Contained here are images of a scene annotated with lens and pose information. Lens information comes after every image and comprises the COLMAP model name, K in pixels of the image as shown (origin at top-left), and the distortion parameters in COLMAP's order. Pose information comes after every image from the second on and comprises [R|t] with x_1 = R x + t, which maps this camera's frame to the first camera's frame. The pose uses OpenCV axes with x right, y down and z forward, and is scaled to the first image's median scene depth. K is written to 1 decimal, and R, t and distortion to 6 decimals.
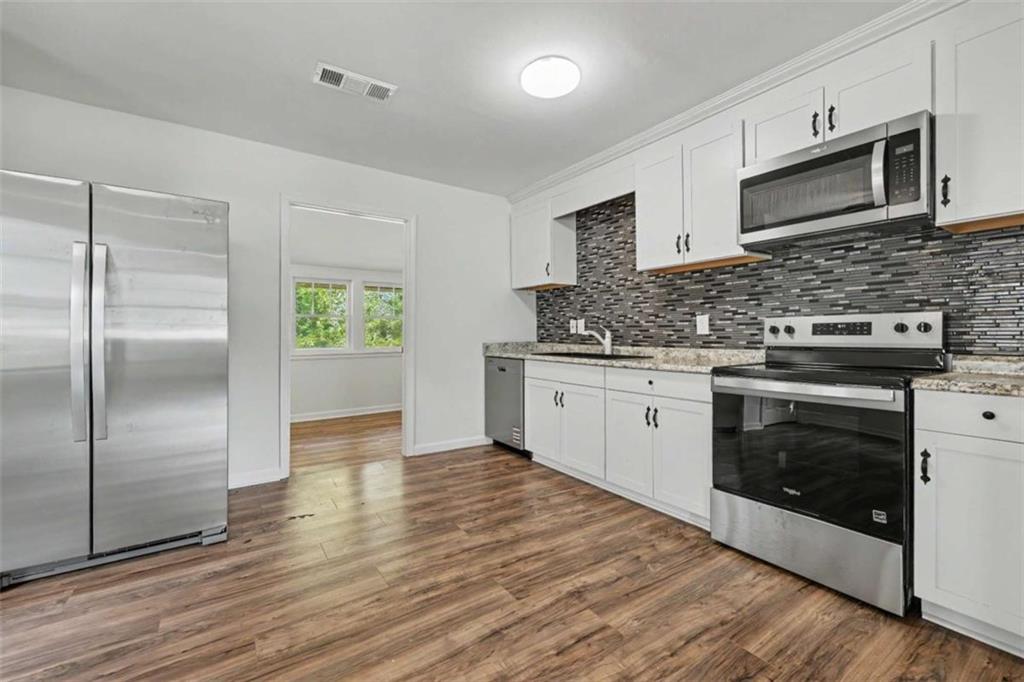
lens RADIAL K [[426.9, 0, 513.7], [0, 426.9, 330.3], [0, 0, 1]] dist [-0.002342, 0.000064]
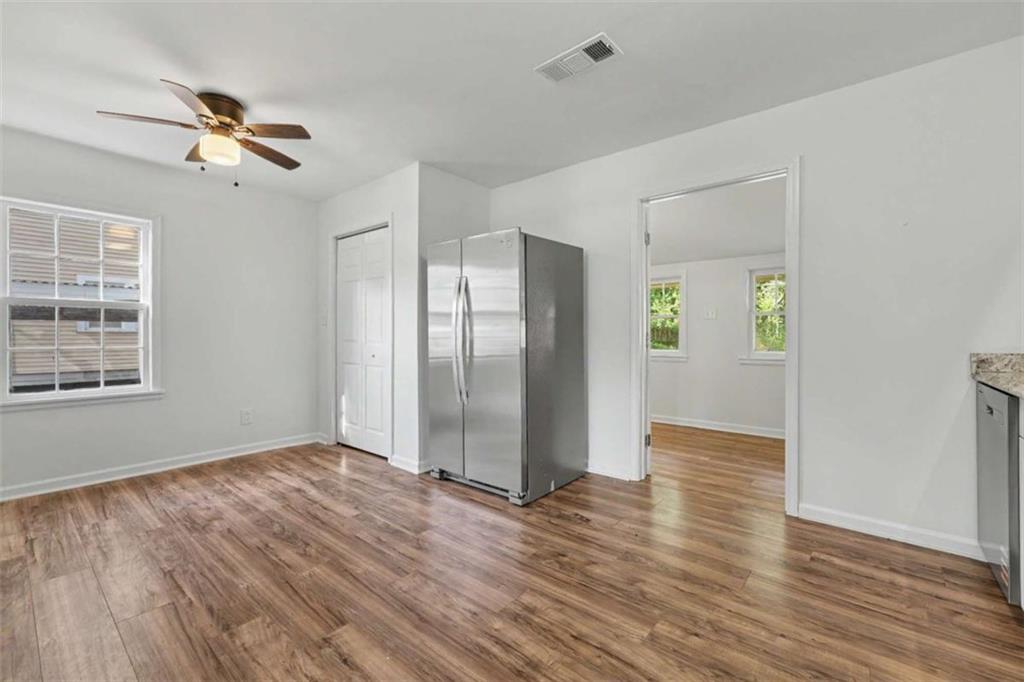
lens RADIAL K [[430.7, 0, 507.2], [0, 430.7, 332.6], [0, 0, 1]] dist [-0.001328, 0.000392]
pose [[0.261884, -0.004100, -0.965091, 0.477890], [0.008384, 0.999963, -0.001973, 0.003065], [0.965063, -0.007574, 0.261909, 0.617227]]
